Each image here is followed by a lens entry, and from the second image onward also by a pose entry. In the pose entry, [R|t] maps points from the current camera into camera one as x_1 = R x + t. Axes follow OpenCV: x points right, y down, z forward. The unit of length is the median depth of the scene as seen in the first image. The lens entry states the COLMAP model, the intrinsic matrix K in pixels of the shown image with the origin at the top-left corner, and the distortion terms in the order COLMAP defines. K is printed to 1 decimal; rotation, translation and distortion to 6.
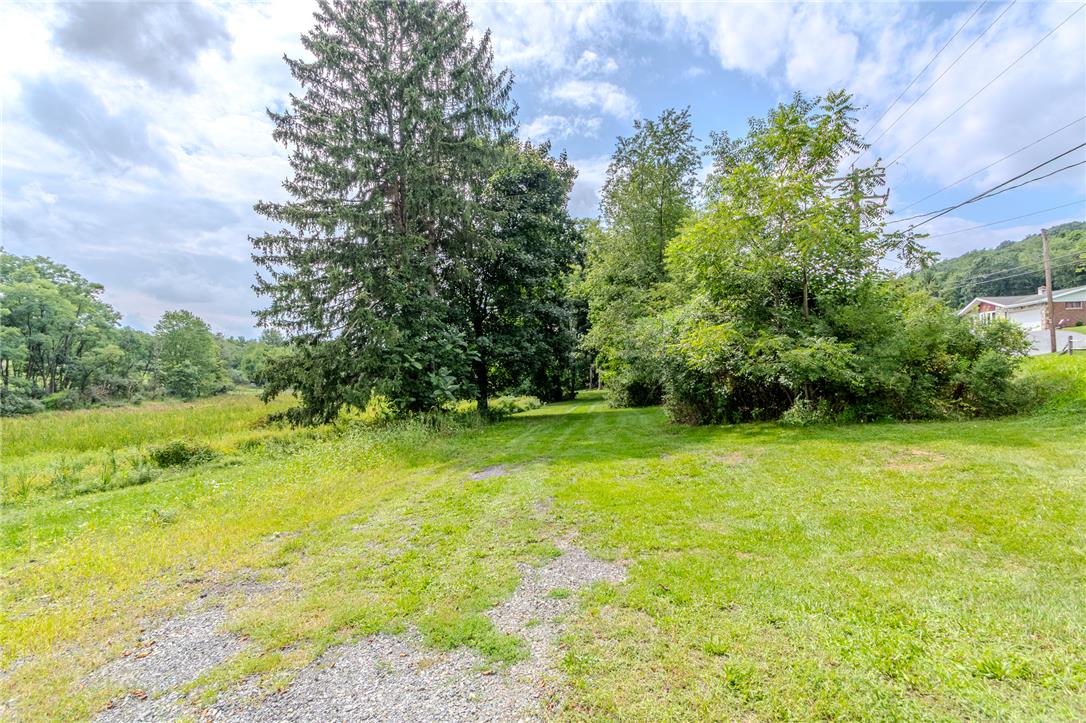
lens RADIAL K [[502.8, 0, 542.7], [0, 502.8, 367.9], [0, 0, 1]] dist [-0.003495, -0.000657]
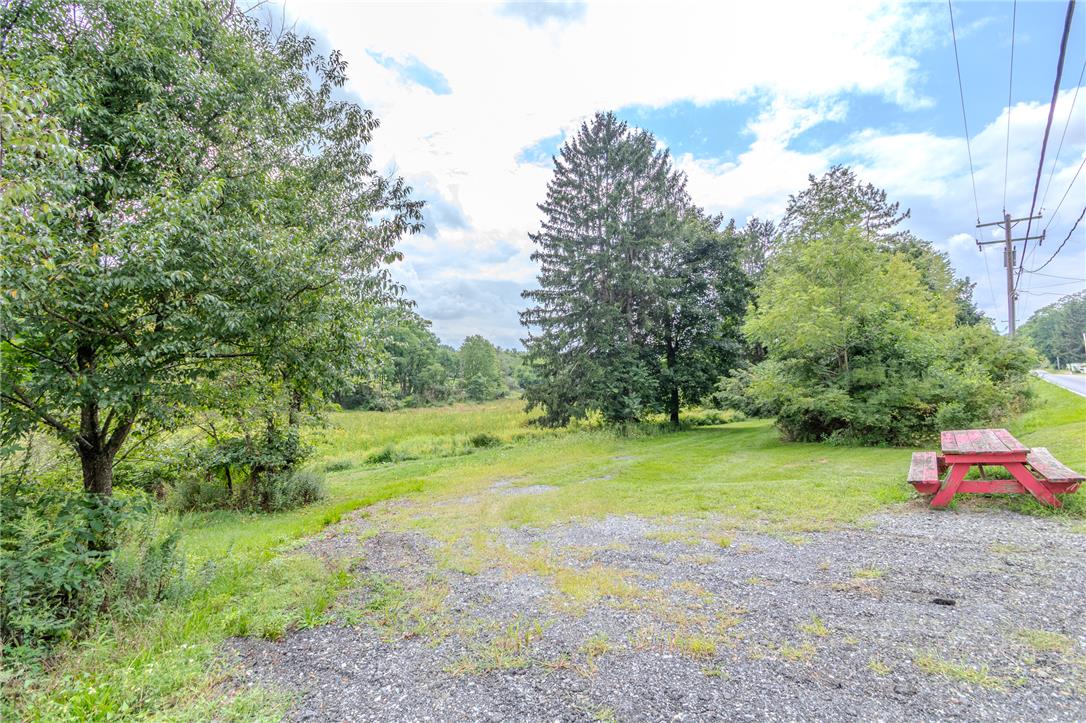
lens RADIAL K [[502.8, 0, 545.2], [0, 502.8, 363.8], [0, 0, 1]] dist [-0.003495, -0.000657]
pose [[0.887409, -0.007657, -0.460919, 0.217341], [-0.000086, 0.999859, -0.016775, -0.051549], [0.460982, 0.014926, 0.887284, -0.361926]]
